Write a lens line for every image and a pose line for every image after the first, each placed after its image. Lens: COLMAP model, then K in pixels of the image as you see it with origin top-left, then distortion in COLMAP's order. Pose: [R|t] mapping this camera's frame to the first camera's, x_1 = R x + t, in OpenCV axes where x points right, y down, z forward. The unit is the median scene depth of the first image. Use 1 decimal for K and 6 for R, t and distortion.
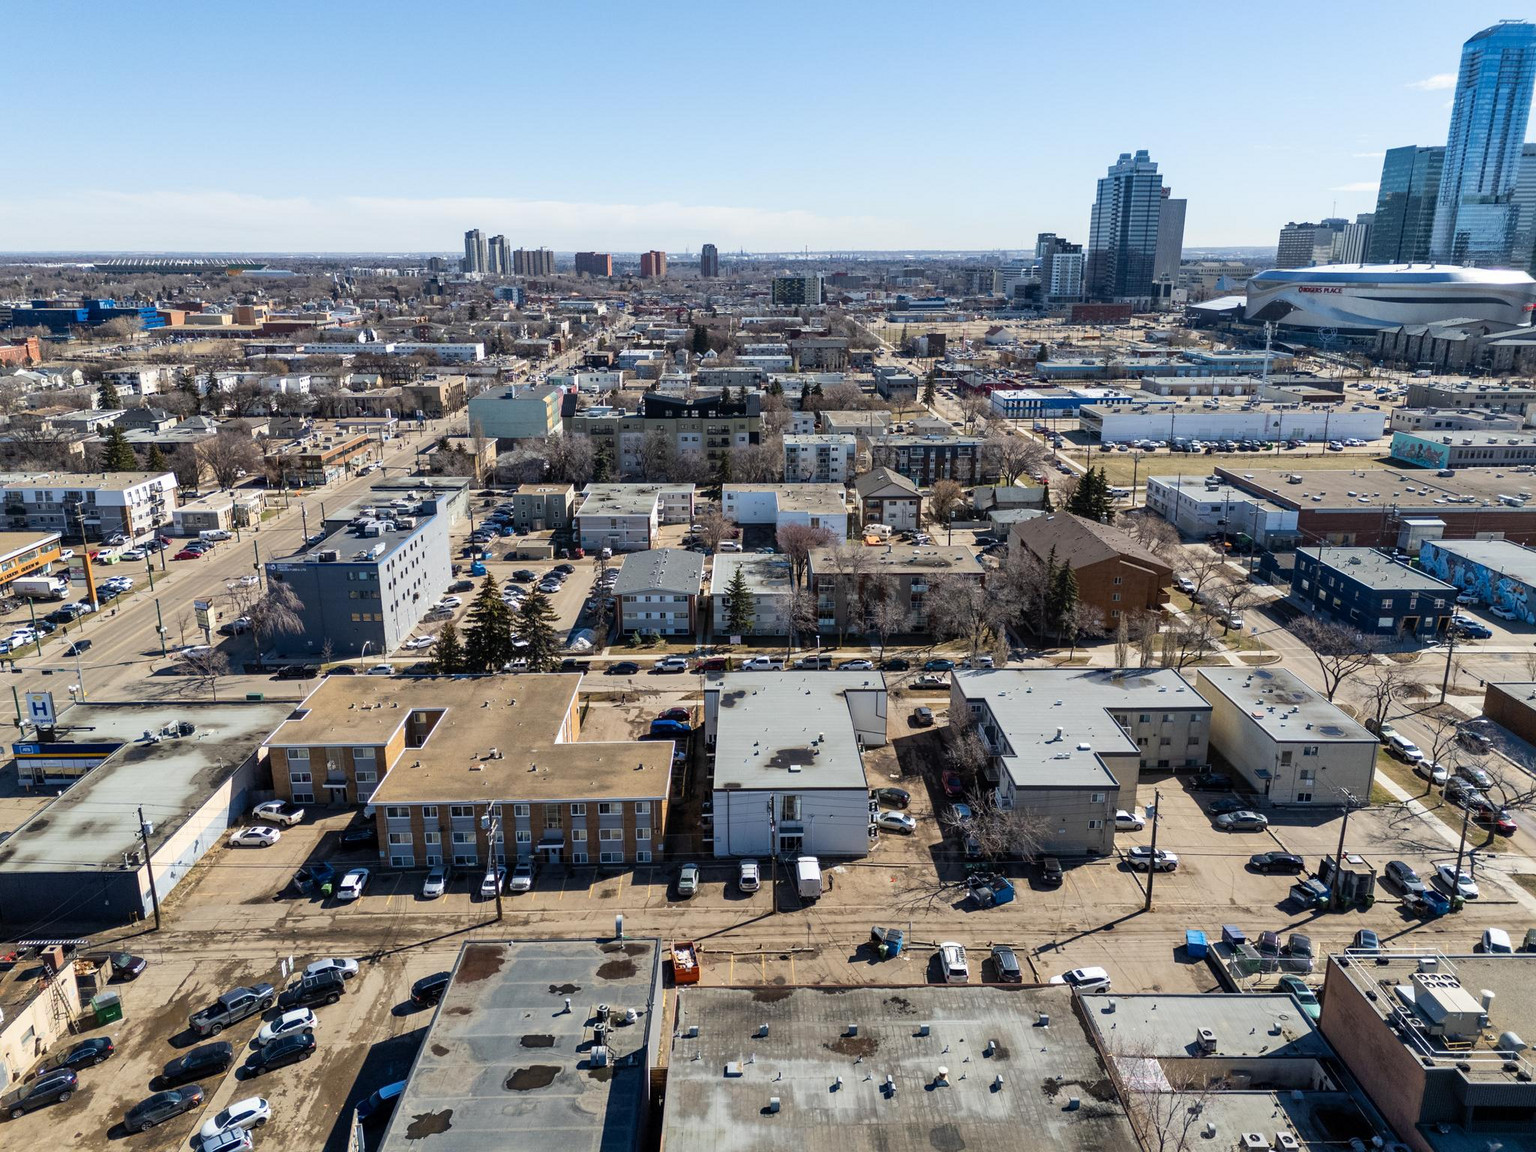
lens RADIAL K [[1124.3, 0, 765.7], [0, 1124.3, 574.7], [0, 0, 1]] dist [0.077051, -0.071389]
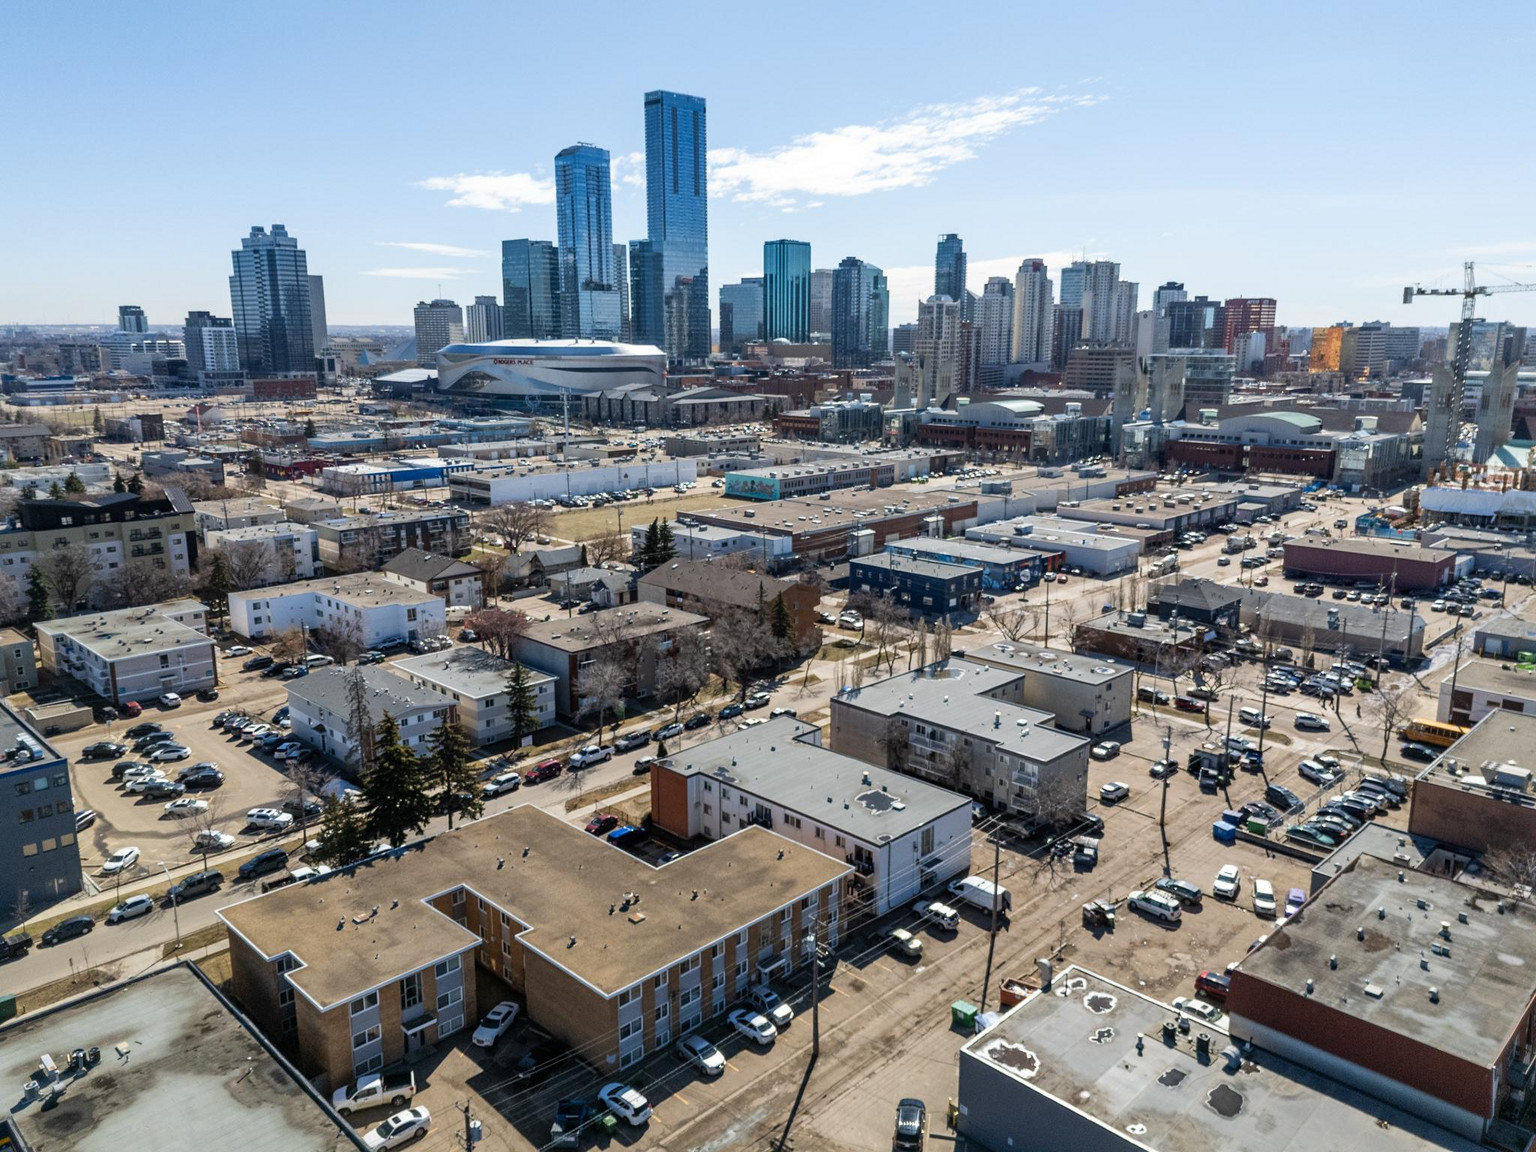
lens RADIAL K [[1124.5, 0, 768.0], [0, 1124.5, 576.0], [0, 0, 1]] dist [0.098356, -0.146719]
pose [[0.716005, -0.147942, 0.682239, -0.468647], [0.190782, 0.981551, 0.012624, -0.043474], [-0.671520, 0.121120, 0.731020, 0.199673]]
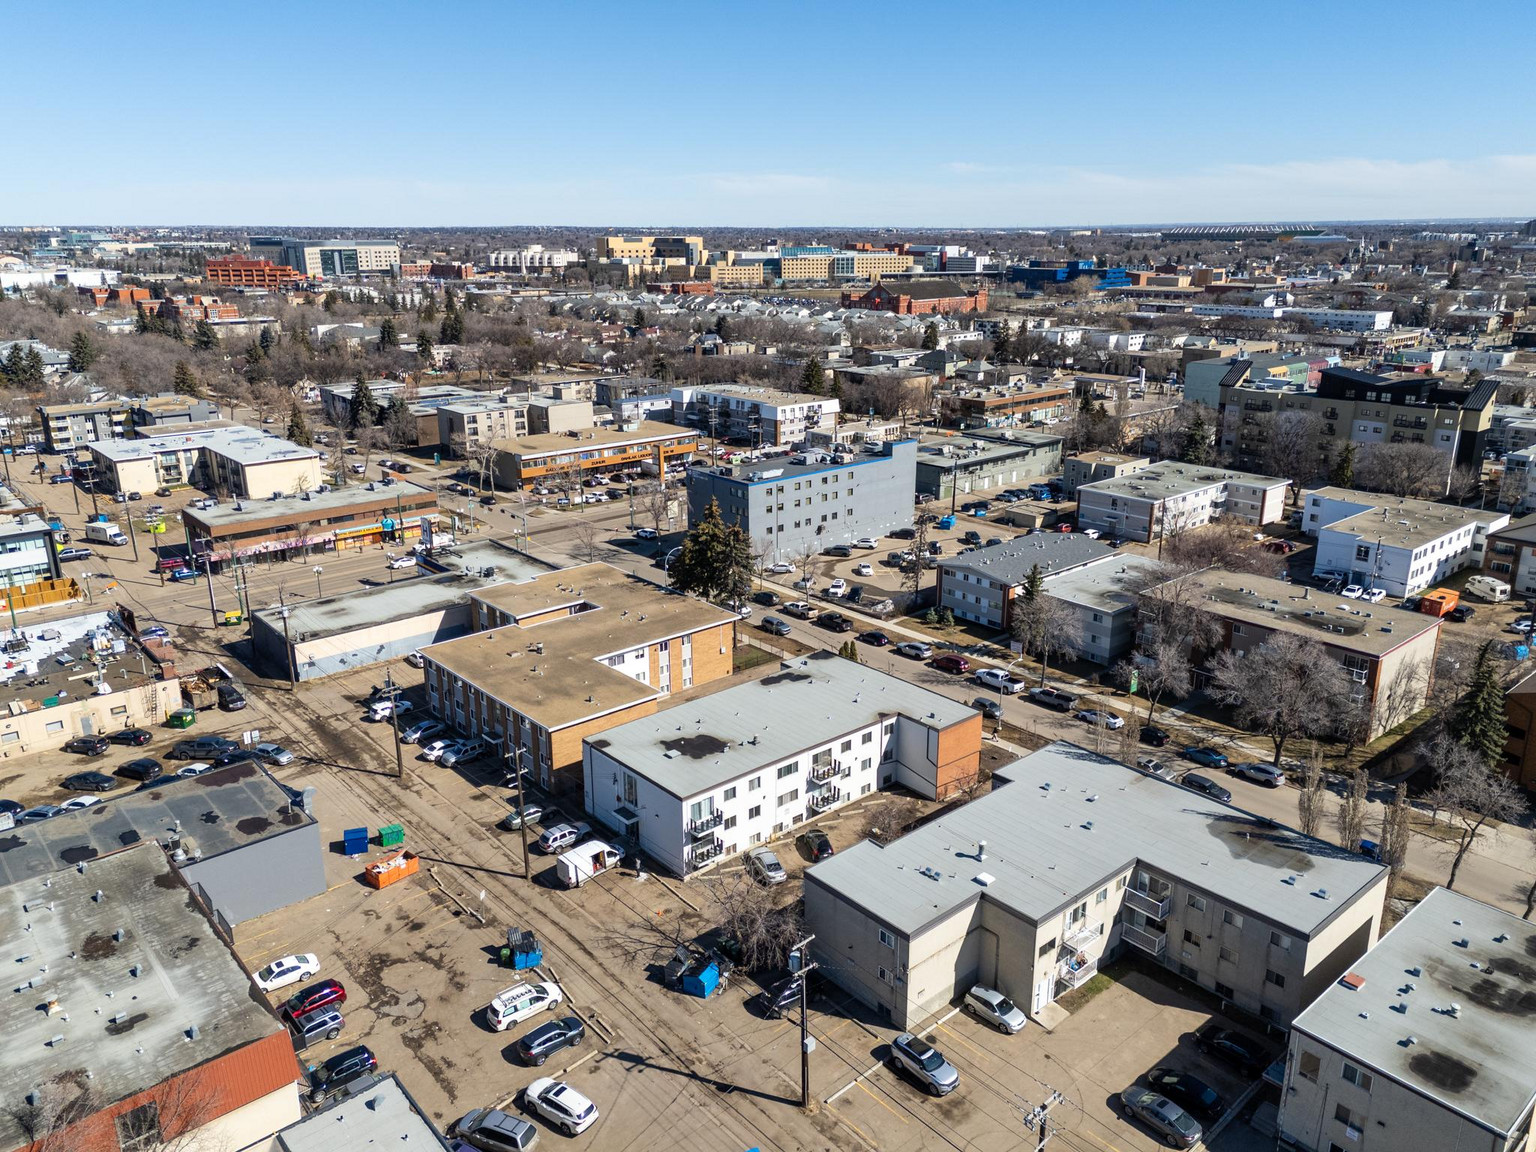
lens RADIAL K [[1110.1, 0, 775.0], [0, 1110.1, 596.3], [0, 0, 1]] dist [0.116197, -0.158599]
pose [[0.641478, 0.237586, -0.729424, 0.438752], [-0.205180, 0.969329, 0.135285, -0.051399], [0.739194, 0.062880, 0.670551, 0.306149]]
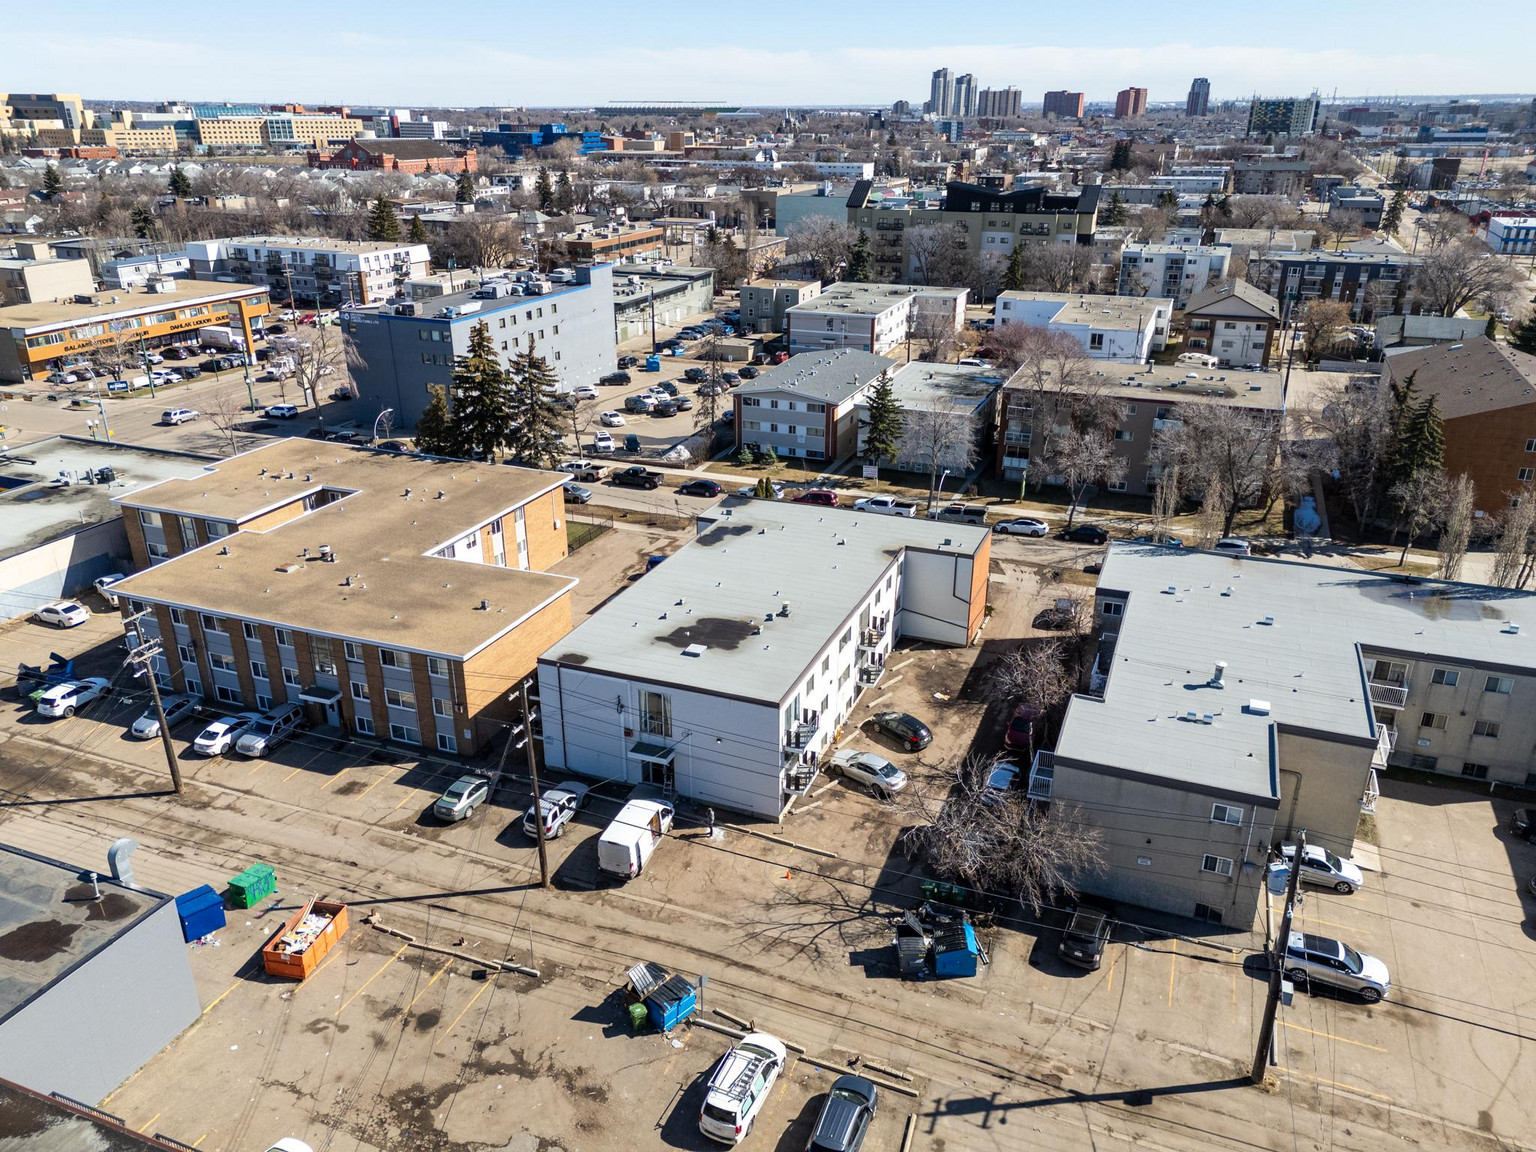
lens RADIAL K [[1100.7, 0, 765.2], [0, 1100.7, 602.3], [0, 0, 1]] dist [0.077151, -0.061464]
pose [[0.920622, 0.157406, -0.357320, 0.168704], [-0.105331, 0.981332, 0.160914, 0.033443], [0.375978, -0.110504, 0.920016, 0.318141]]
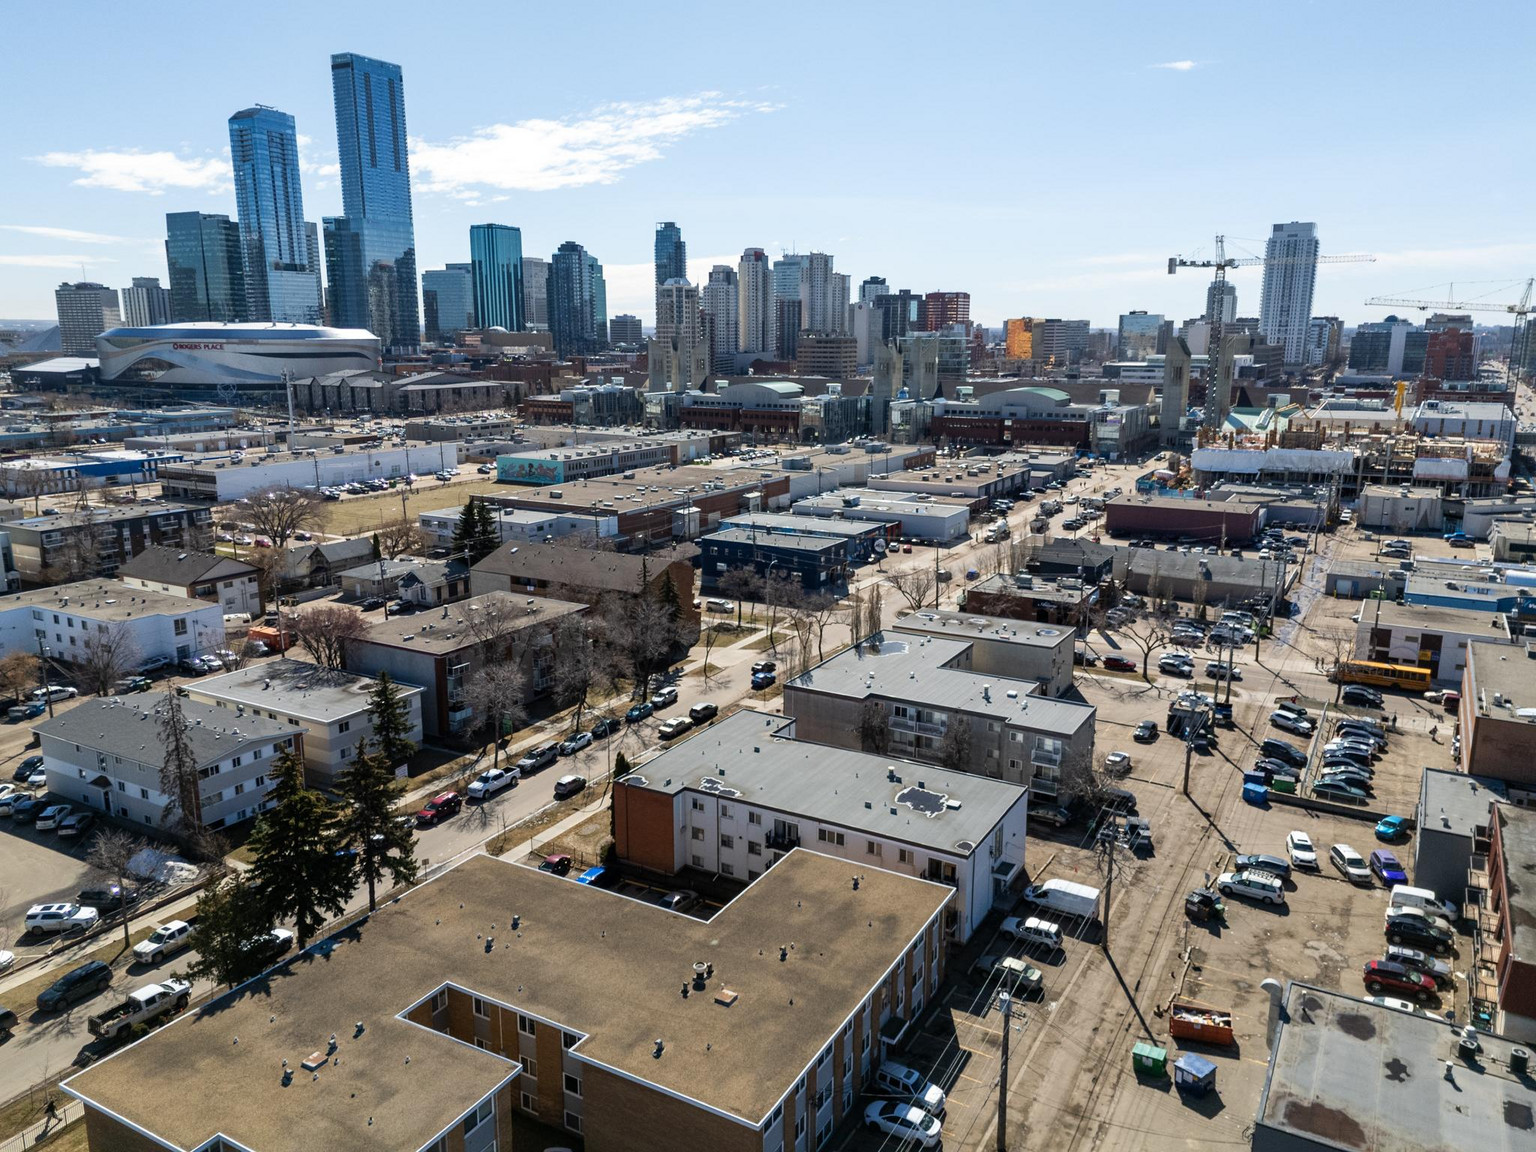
lens RADIAL K [[1124.3, 0, 765.7], [0, 1124.3, 574.7], [0, 0, 1]] dist [0.077051, -0.071389]
pose [[0.512606, -0.181837, 0.839149, -0.461011], [0.233921, 0.969925, 0.067281, -0.051668], [-0.826146, 0.161806, 0.539724, 0.413032]]
